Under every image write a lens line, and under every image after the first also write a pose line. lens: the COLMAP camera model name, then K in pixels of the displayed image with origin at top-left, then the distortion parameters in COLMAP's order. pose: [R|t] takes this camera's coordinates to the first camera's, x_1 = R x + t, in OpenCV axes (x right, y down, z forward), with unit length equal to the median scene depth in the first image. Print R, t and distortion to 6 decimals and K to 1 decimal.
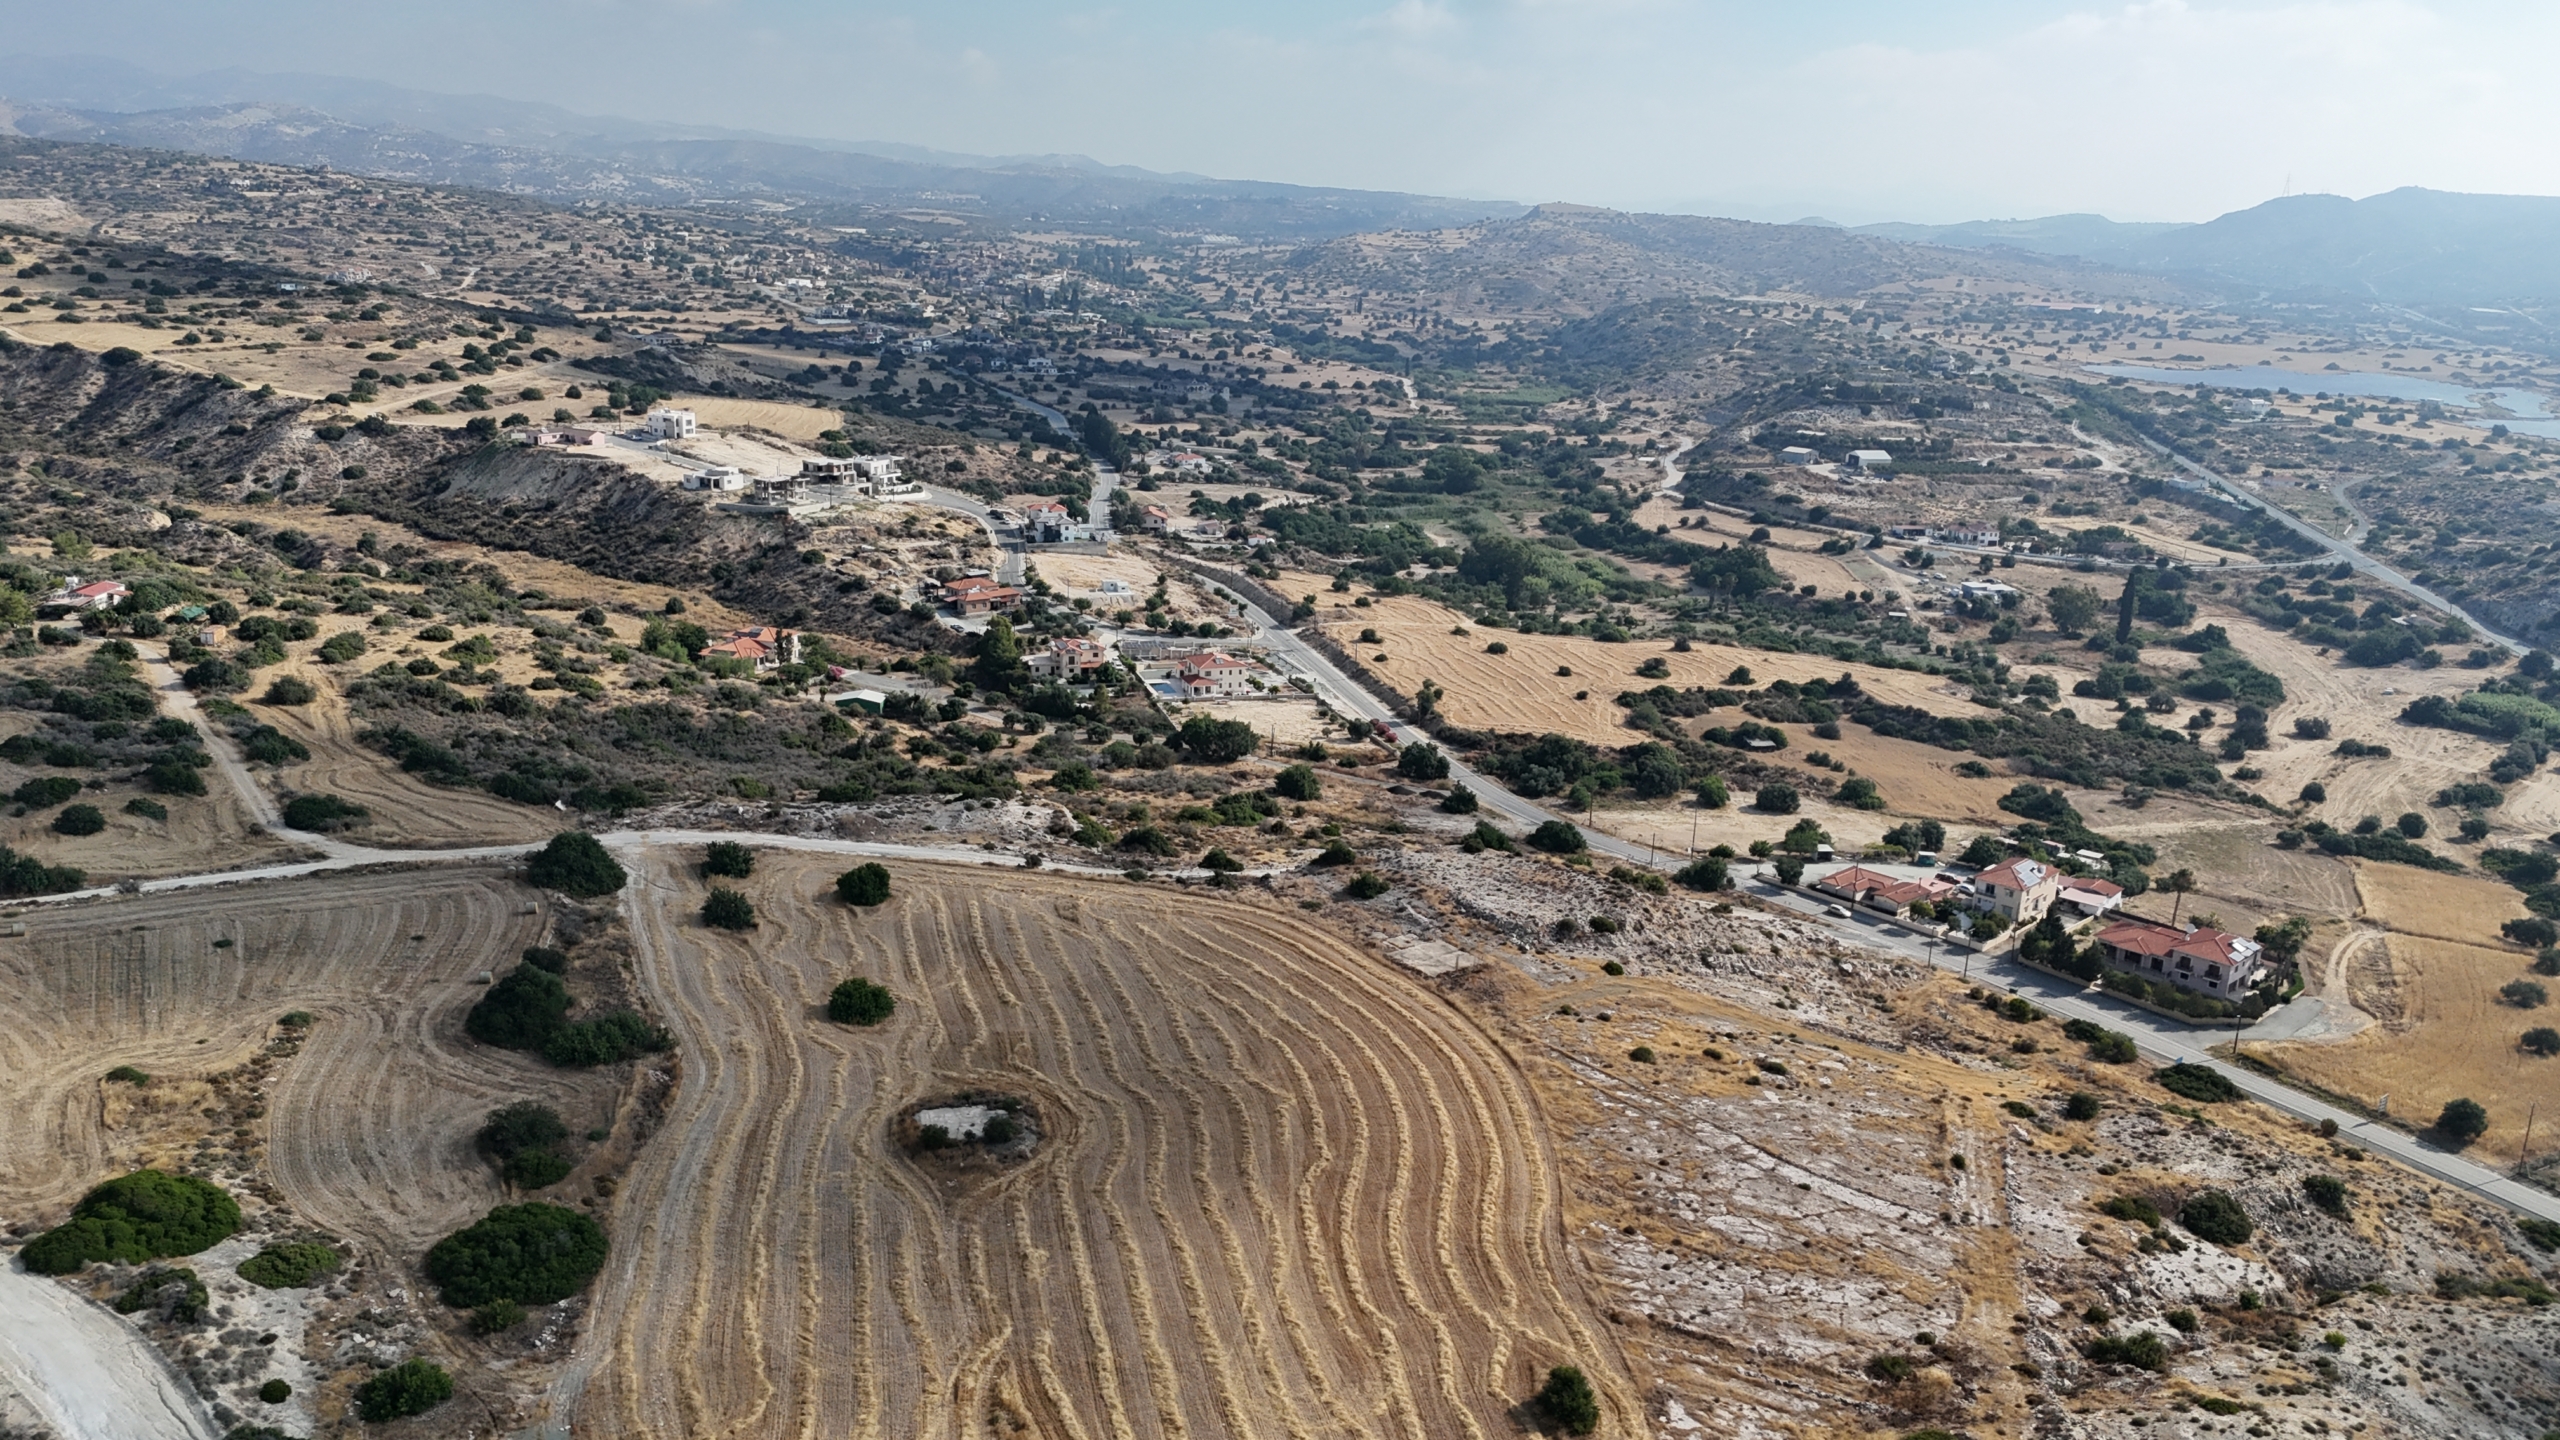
lens RADIAL K [[1841.7, 0, 1280.0], [0, 1841.7, 720.0], [0, 0, 1]] dist [0.085905, -0.095008]
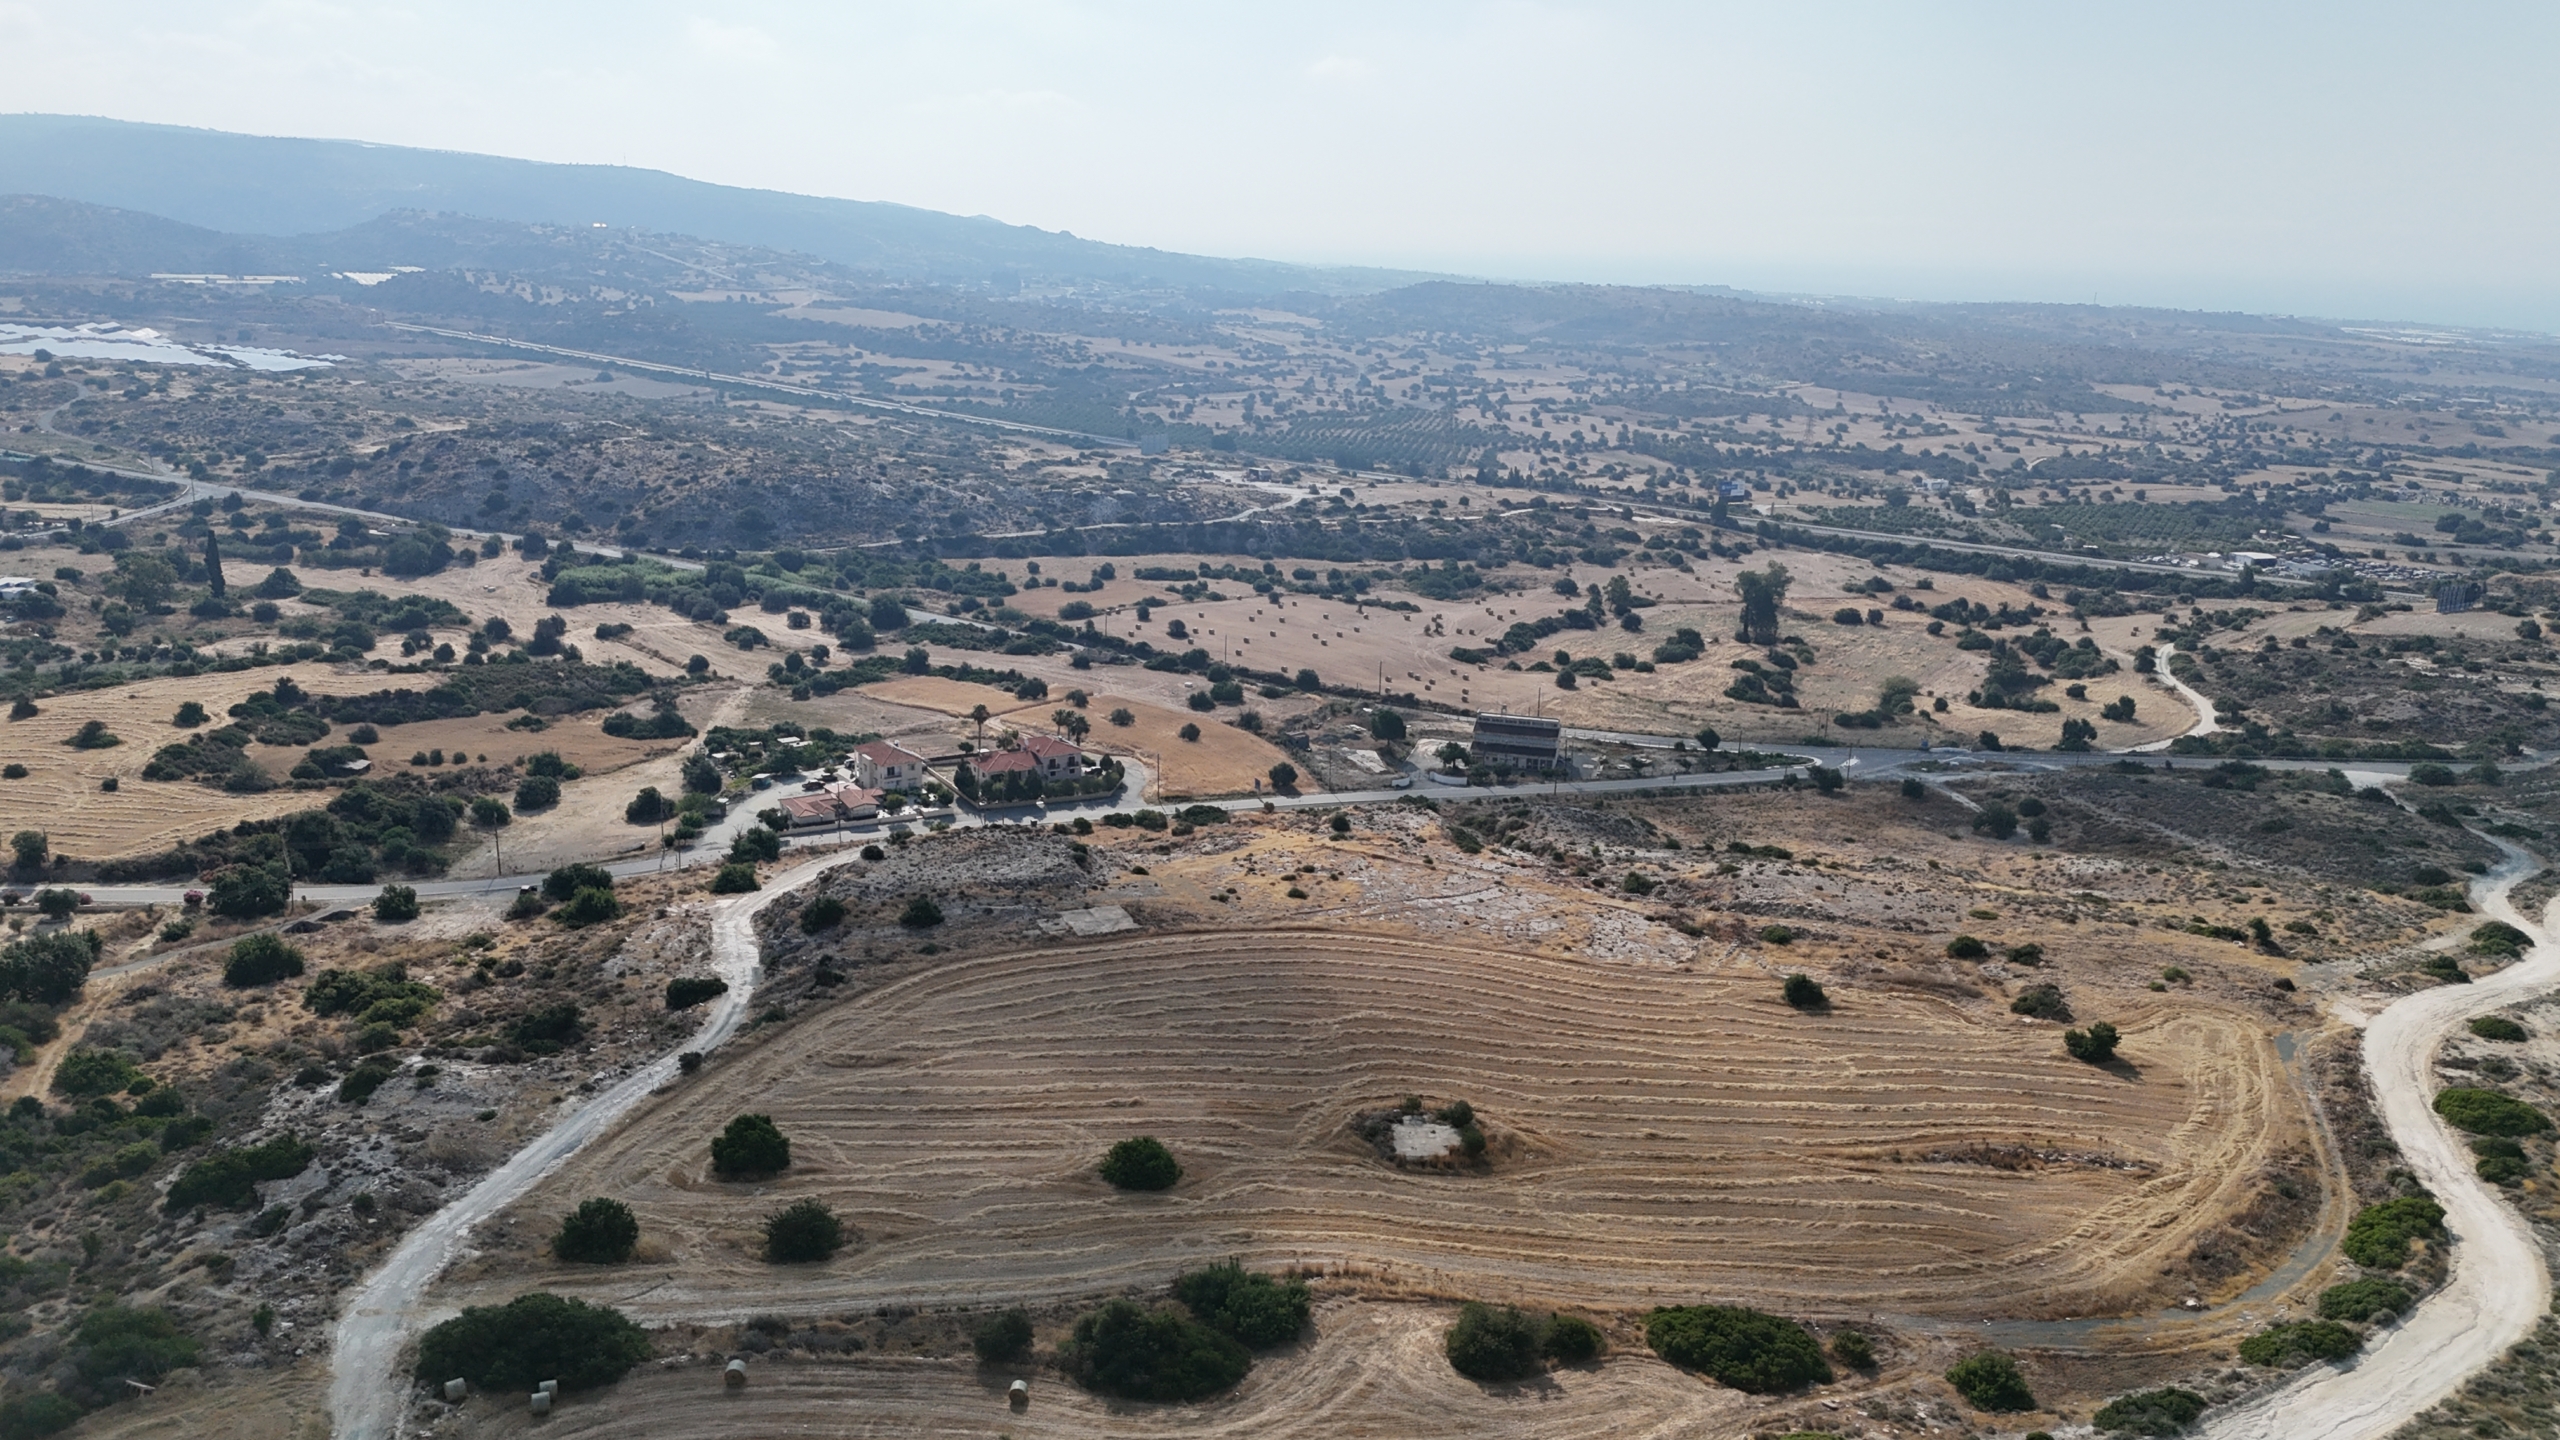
lens RADIAL K [[1841.7, 0, 1280.0], [0, 1841.7, 720.0], [0, 0, 1]] dist [0.085905, -0.095008]
pose [[0.219804, -0.277048, 0.935377, -0.346202], [0.231789, 0.946200, 0.225786, -0.078637], [-0.947608, 0.167181, 0.272195, 0.248637]]
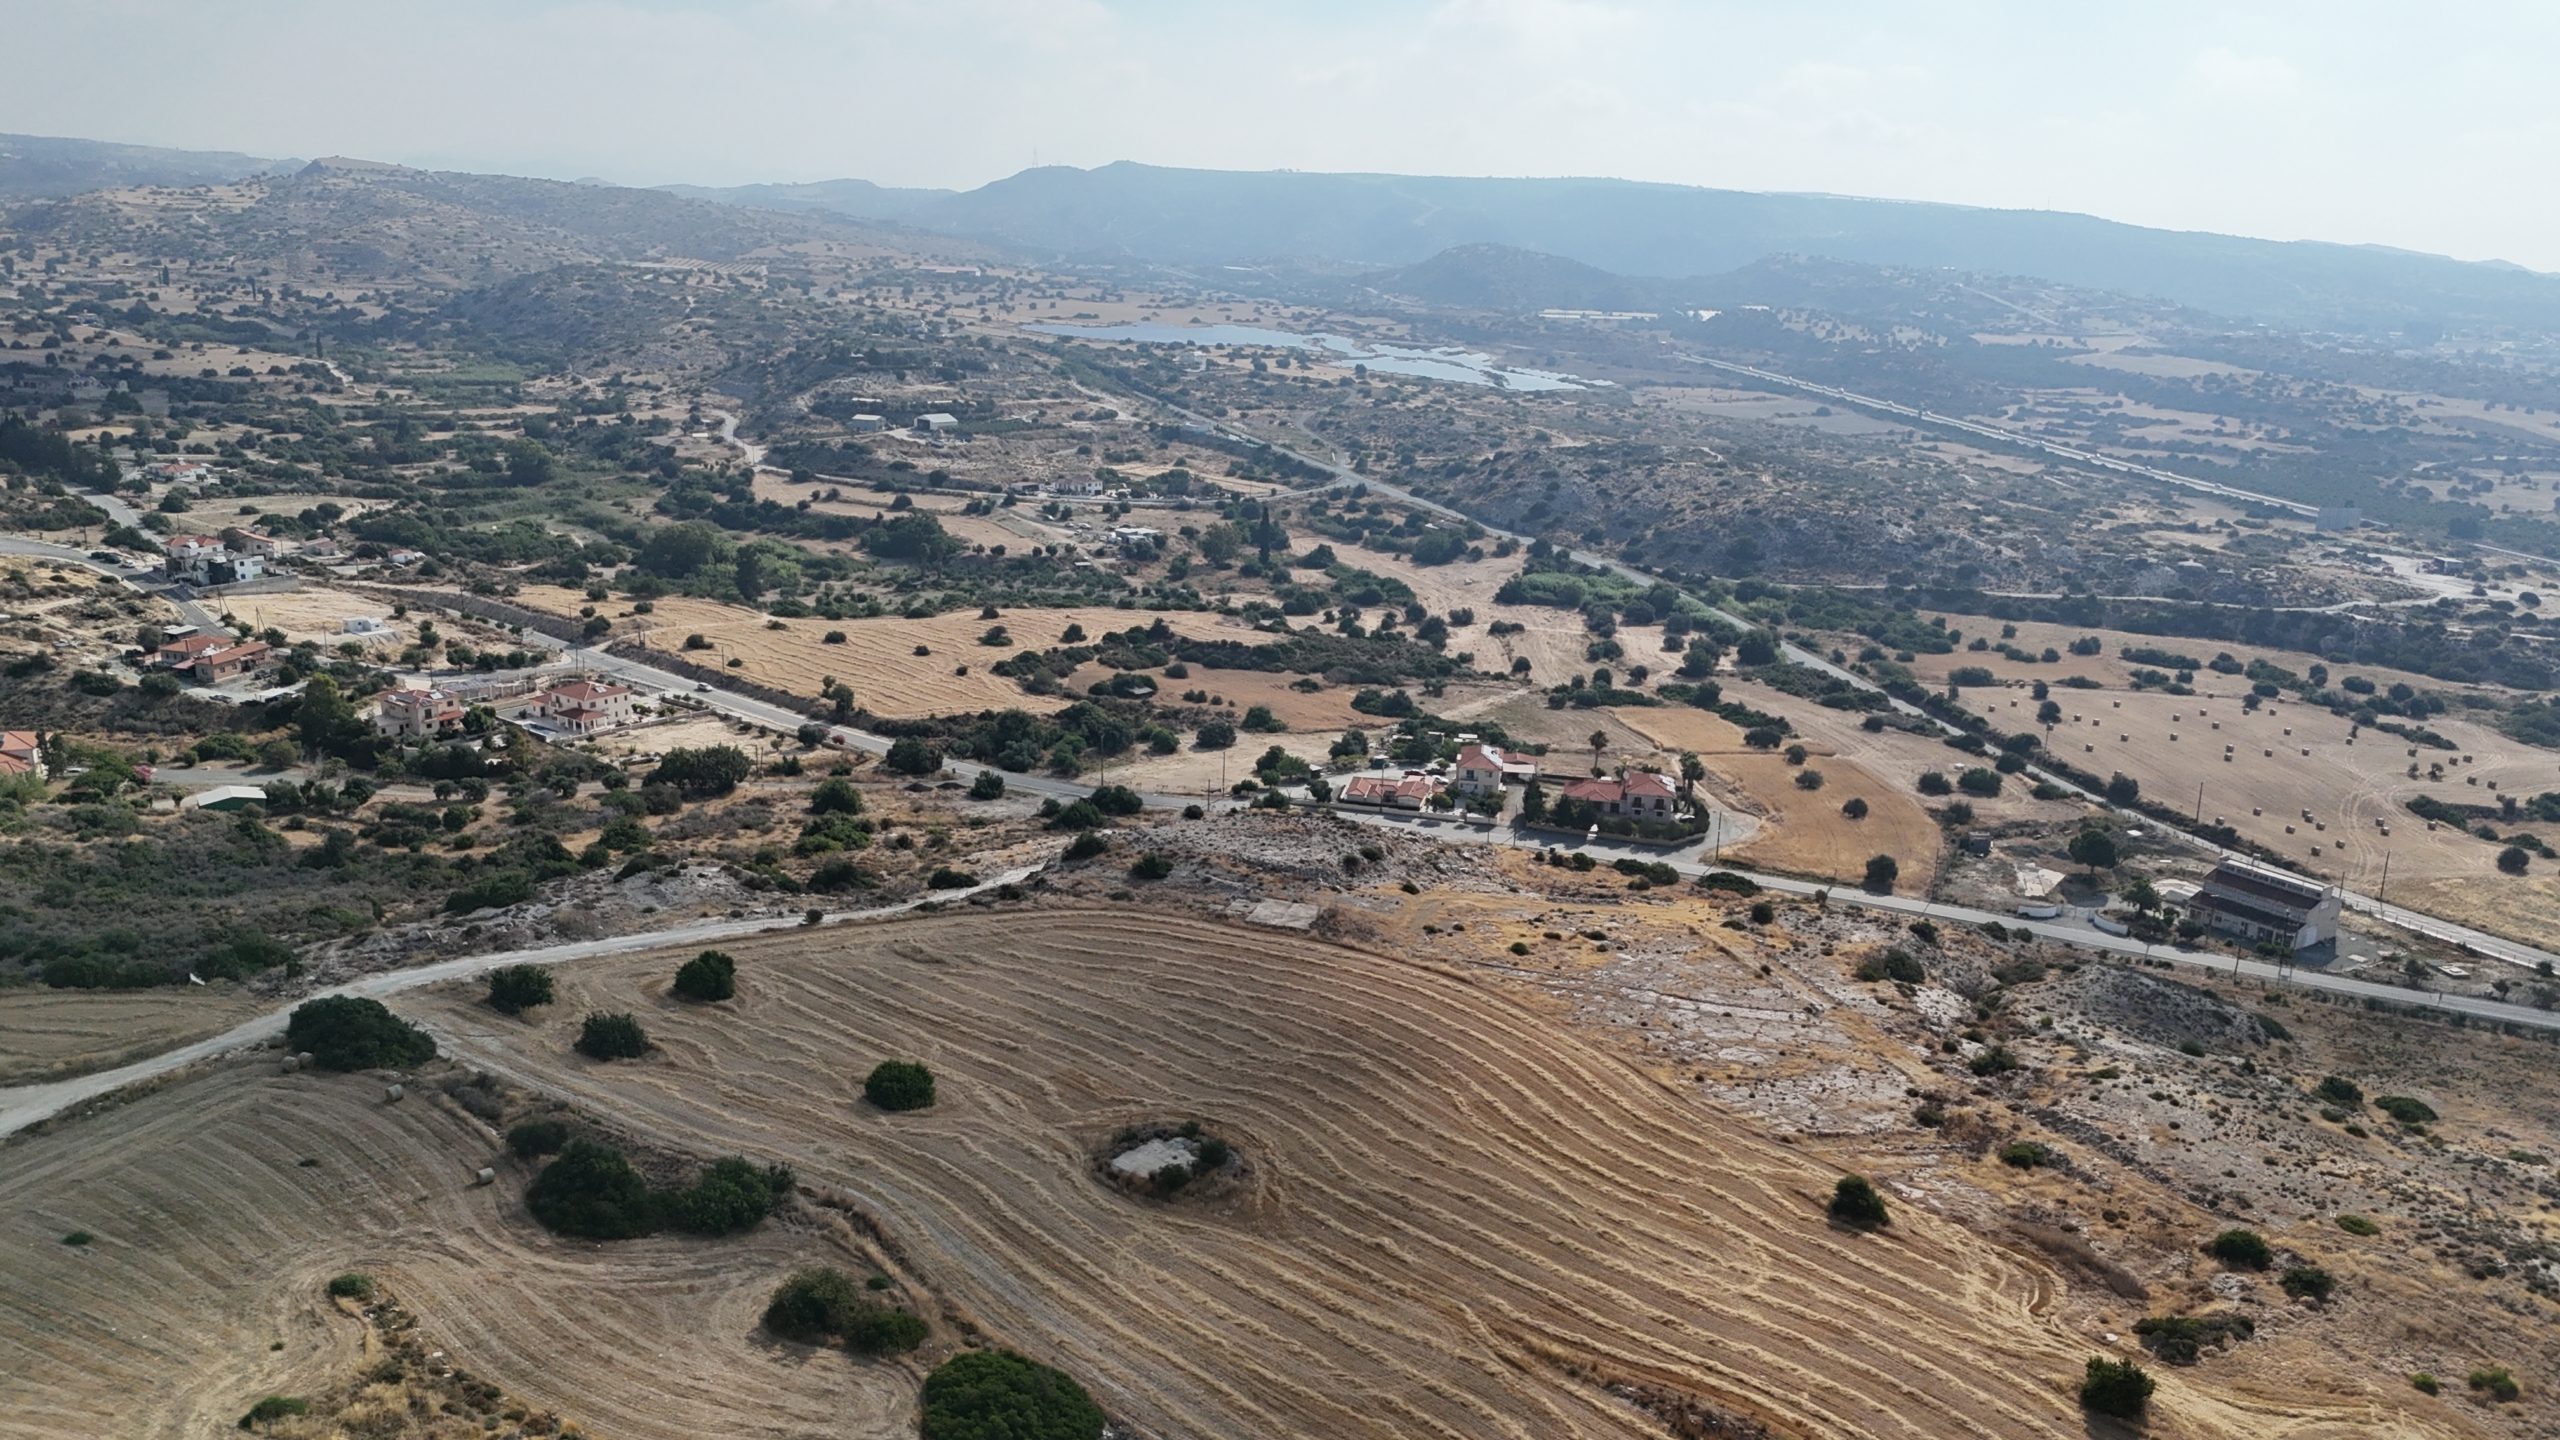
lens RADIAL K [[1841.7, 0, 1280.0], [0, 1841.7, 720.0], [0, 0, 1]] dist [0.085905, -0.095008]
pose [[0.812910, -0.156530, 0.560960, -0.204838], [0.145562, 0.987242, 0.064539, -0.020690], [-0.563906, 0.029190, 0.825323, 0.051747]]
